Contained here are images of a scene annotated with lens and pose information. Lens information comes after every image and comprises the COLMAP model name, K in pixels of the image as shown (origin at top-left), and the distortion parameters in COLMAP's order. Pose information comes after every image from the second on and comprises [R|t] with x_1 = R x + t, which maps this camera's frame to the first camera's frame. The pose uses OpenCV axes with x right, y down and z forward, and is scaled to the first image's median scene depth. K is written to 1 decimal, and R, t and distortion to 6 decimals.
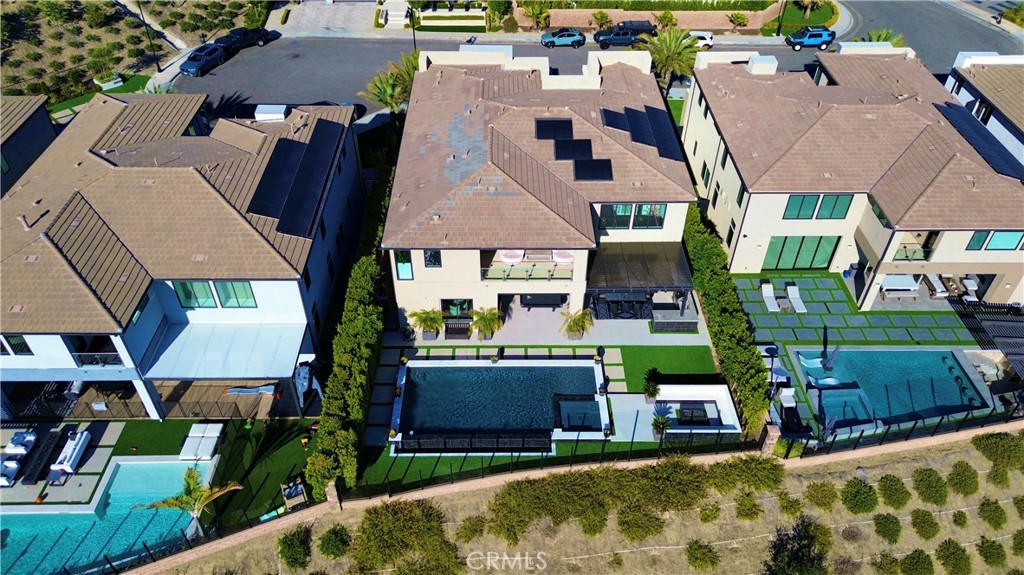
lens RADIAL K [[722.7, 0, 512.0], [0, 722.7, 287.5], [0, 0, 1]] dist [0.066218, -0.077084]
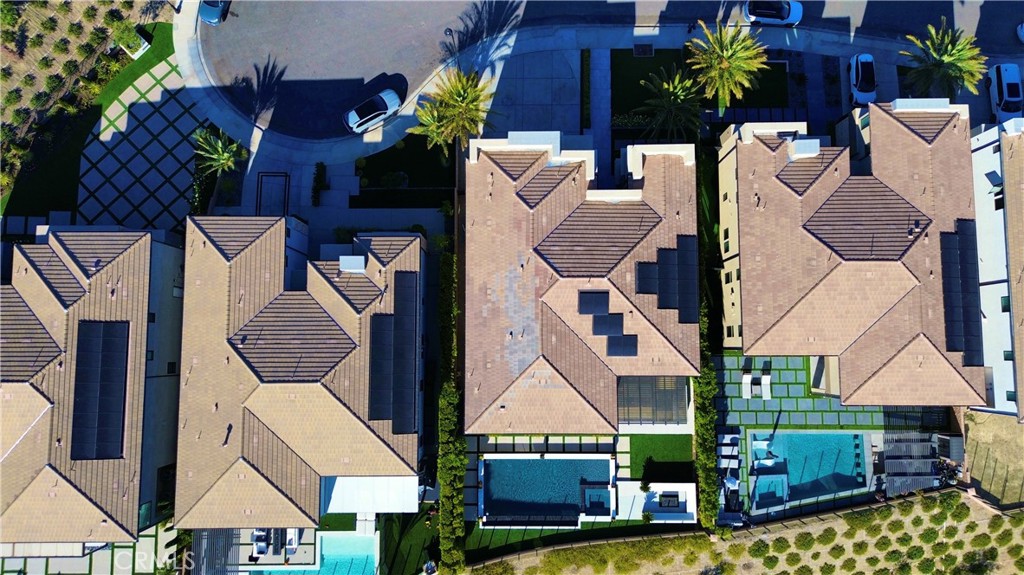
lens RADIAL K [[722.7, 0, 512.0], [0, 722.7, 287.5], [0, 0, 1]] dist [0.066218, -0.077084]
pose [[0.999724, 0.007858, -0.022122, -0.056872], [0.009560, 0.724376, 0.689338, -1.184856], [0.021441, -0.689360, 0.724102, 0.163238]]
